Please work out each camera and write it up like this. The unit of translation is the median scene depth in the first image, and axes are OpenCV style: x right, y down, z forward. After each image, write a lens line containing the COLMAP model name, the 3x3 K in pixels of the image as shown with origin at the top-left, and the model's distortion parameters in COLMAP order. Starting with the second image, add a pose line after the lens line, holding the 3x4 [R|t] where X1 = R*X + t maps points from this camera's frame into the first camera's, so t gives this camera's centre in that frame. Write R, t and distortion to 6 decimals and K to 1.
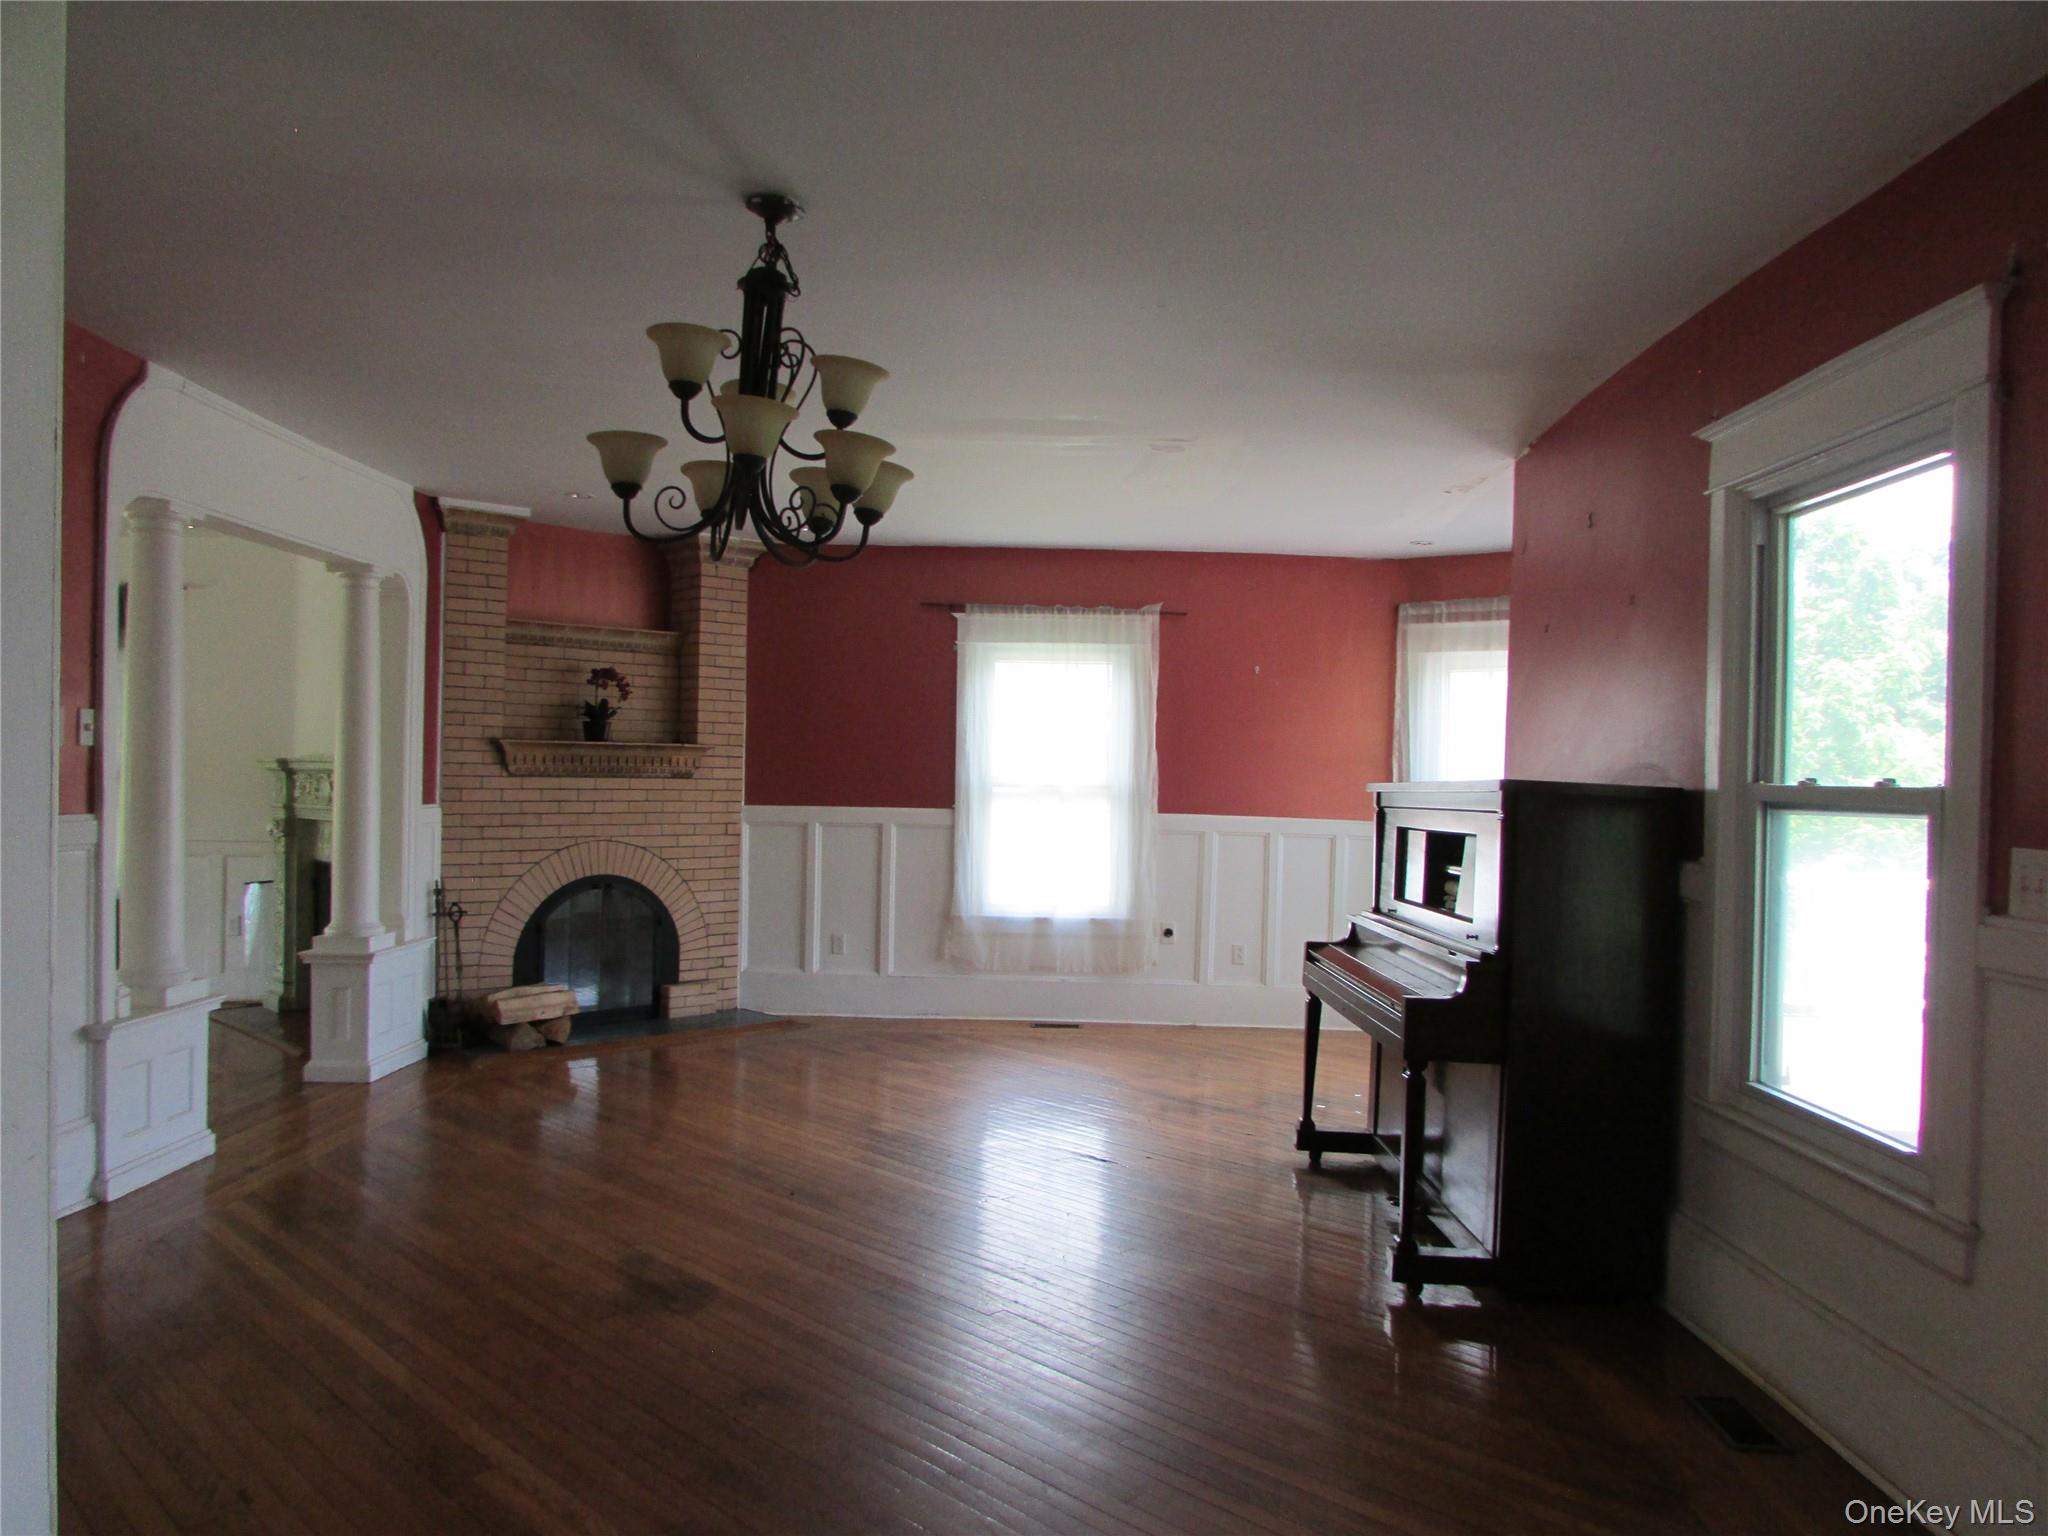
lens RADIAL K [[1467.0, 0, 1029.4], [0, 1467.0, 759.6], [0, 0, 1]] dist [-0.026628, 0.009581]
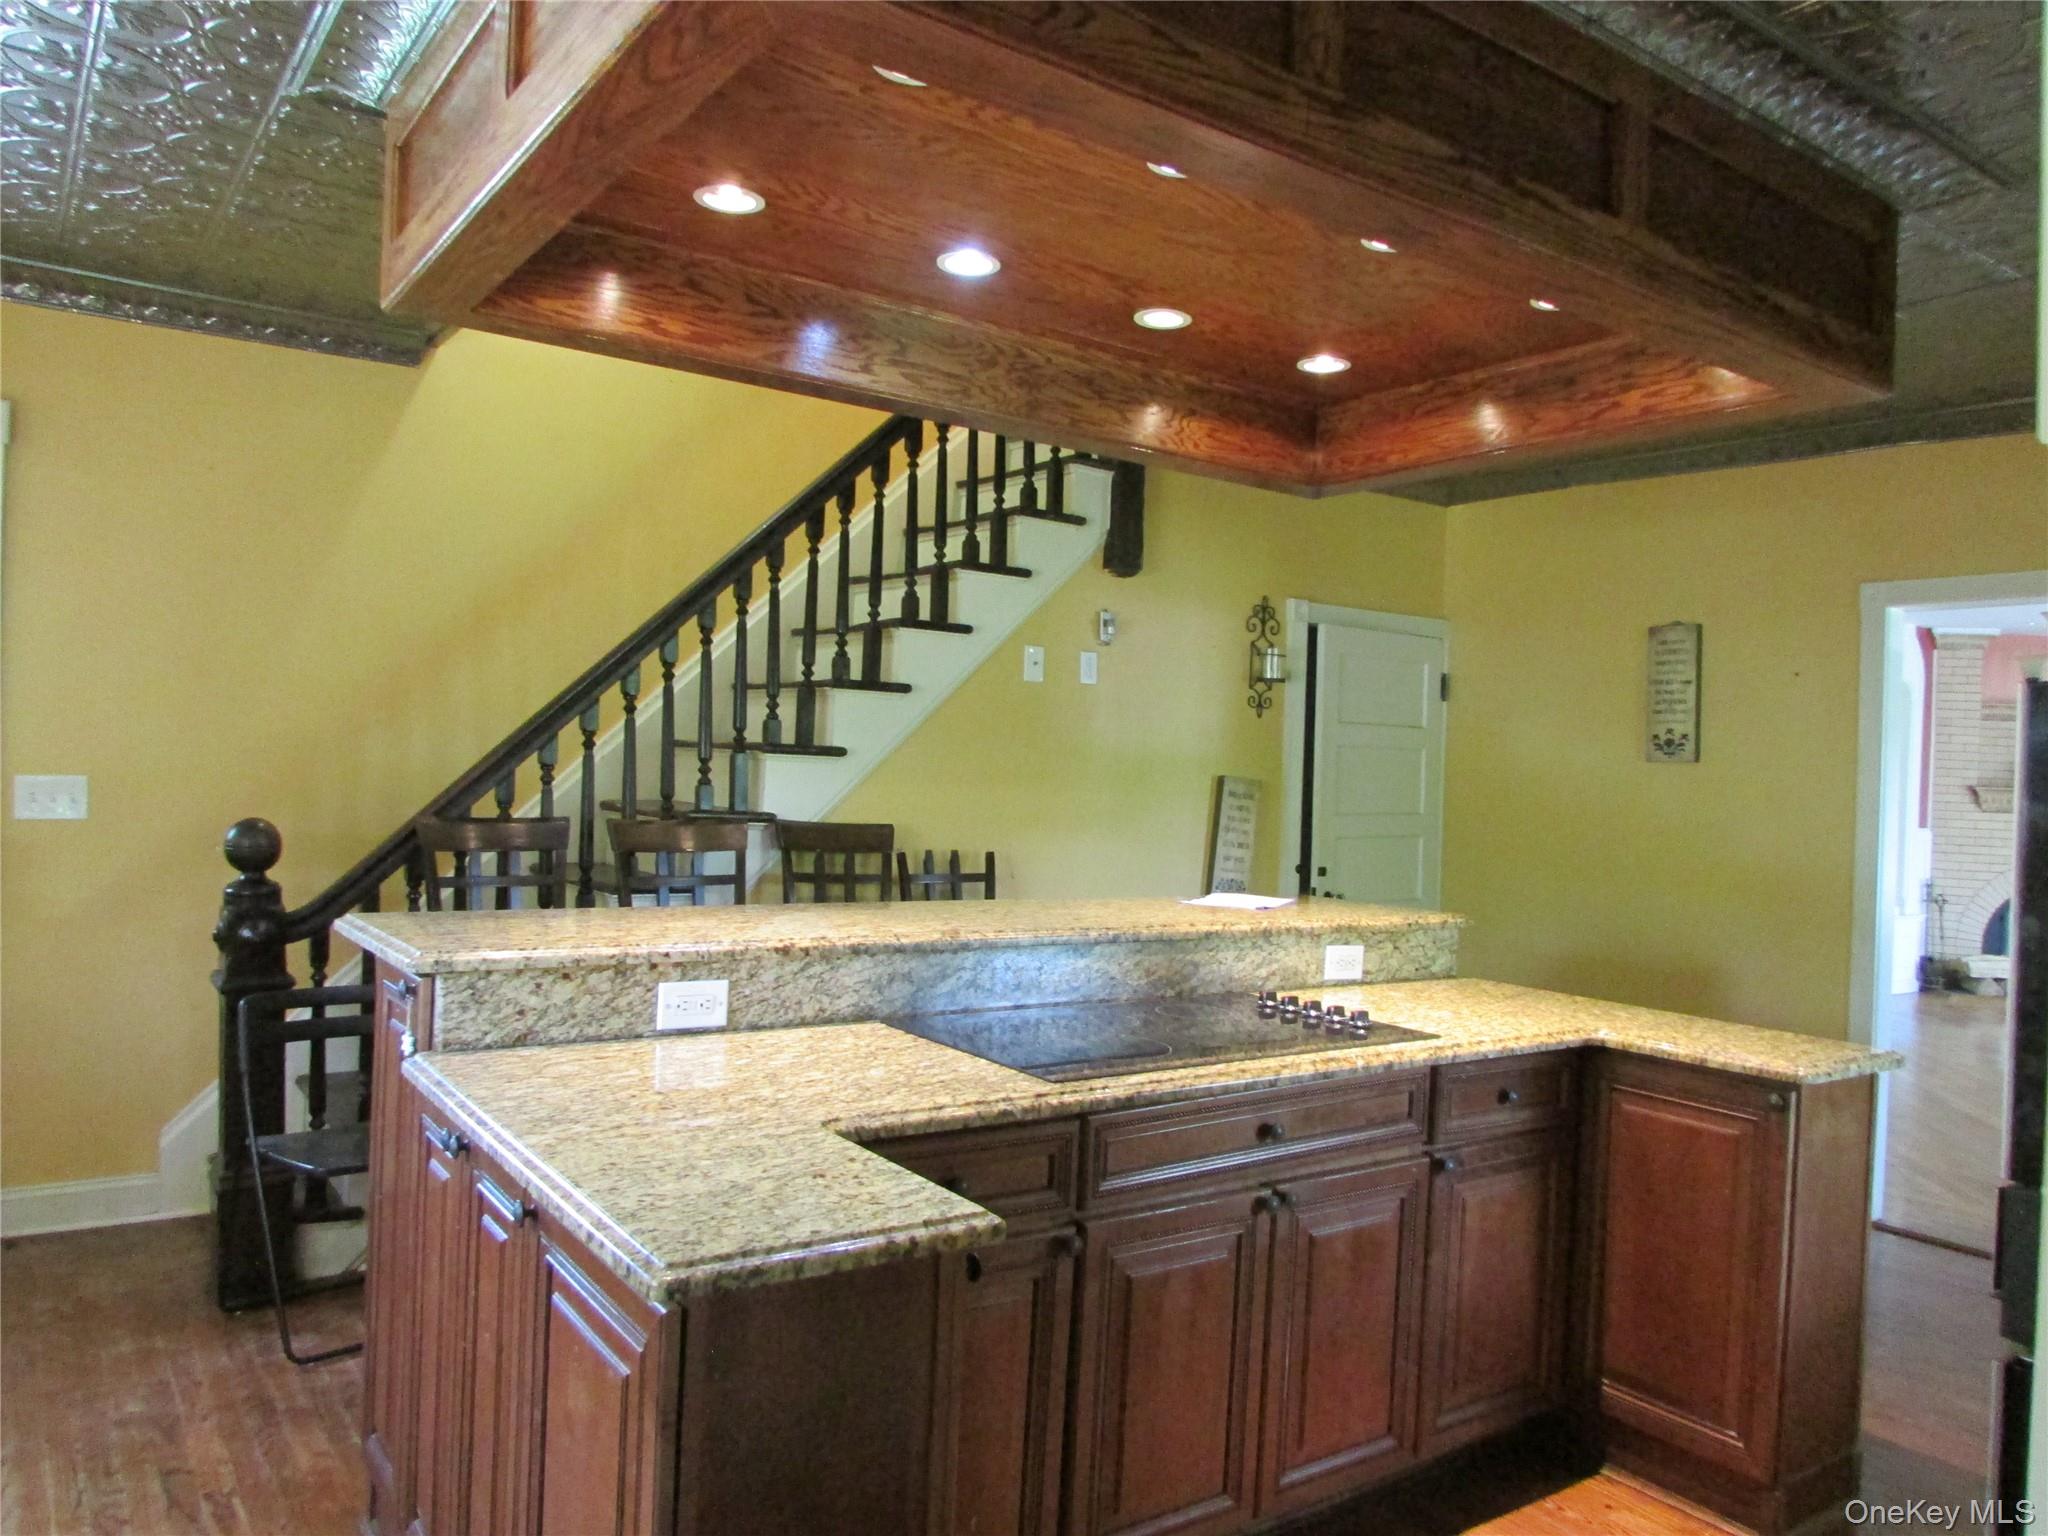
lens RADIAL K [[1467.0, 0, 1031.3], [0, 1467.0, 764.9], [0, 0, 1]] dist [-0.026628, 0.009581]
pose [[0.589326, 0.009053, -0.807845, 0.240906], [-0.018051, 0.999835, -0.001964, -0.014597], [0.807694, 0.015740, 0.589392, -0.586066]]
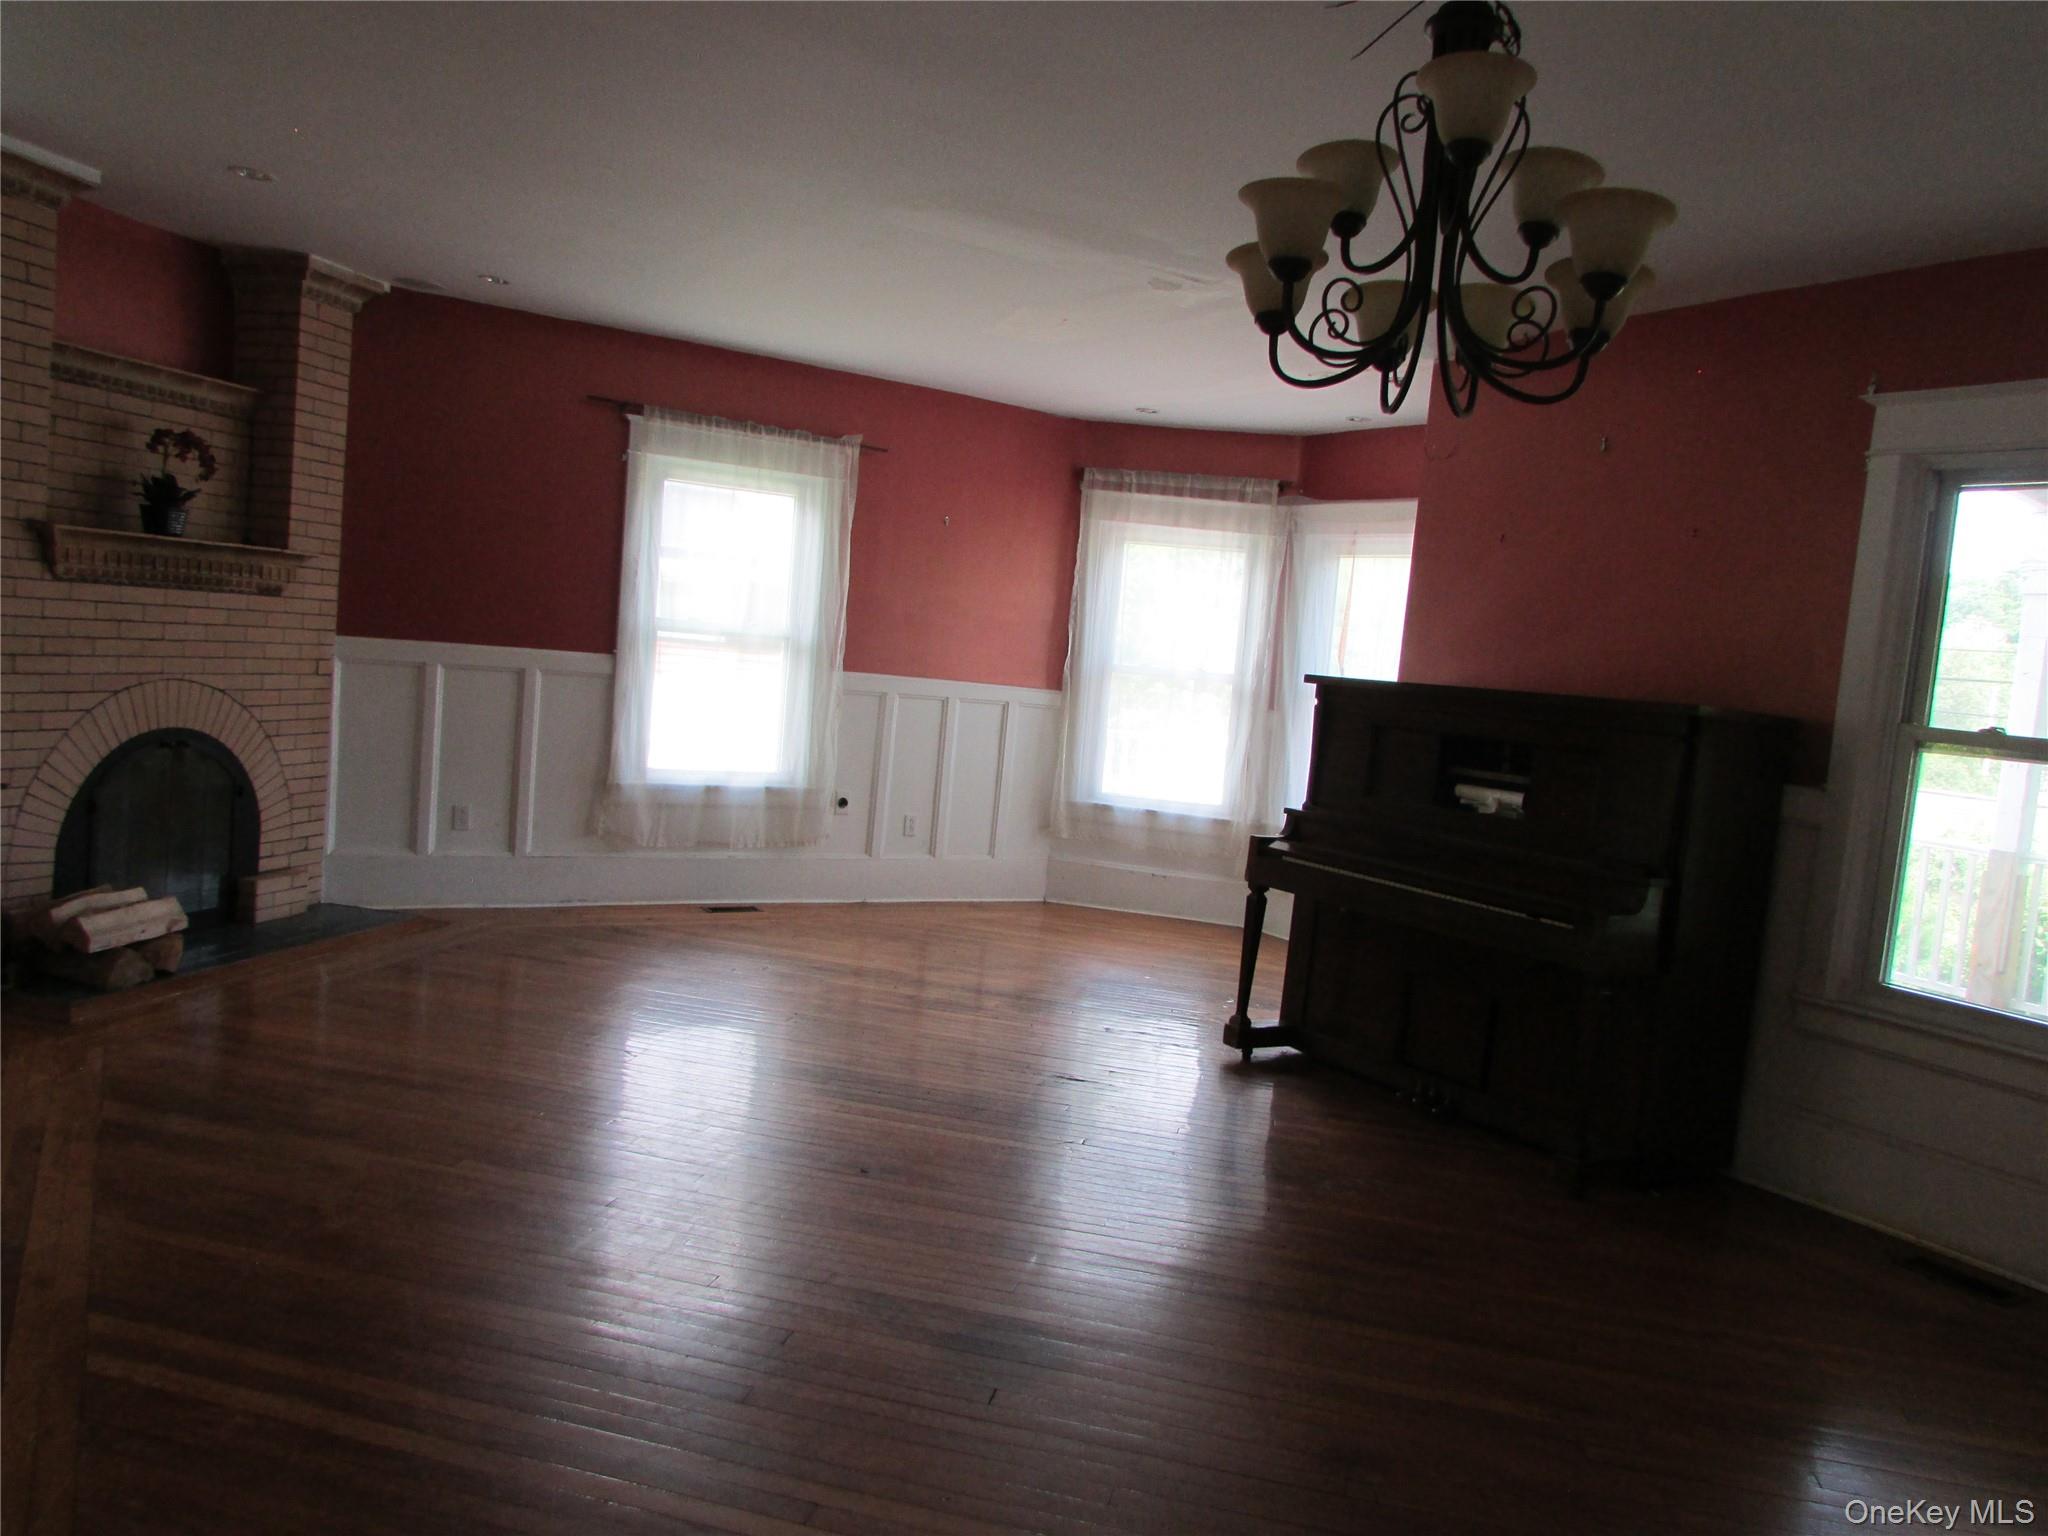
lens RADIAL K [[1467.0, 0, 1035.2], [0, 1467.0, 766.3], [0, 0, 1]] dist [-0.026628, 0.009581]
pose [[0.843711, 0.011515, 0.536675, -0.309021], [-0.077534, 0.991900, 0.100610, -0.005360], [-0.531169, -0.126497, 0.837770, 0.186770]]
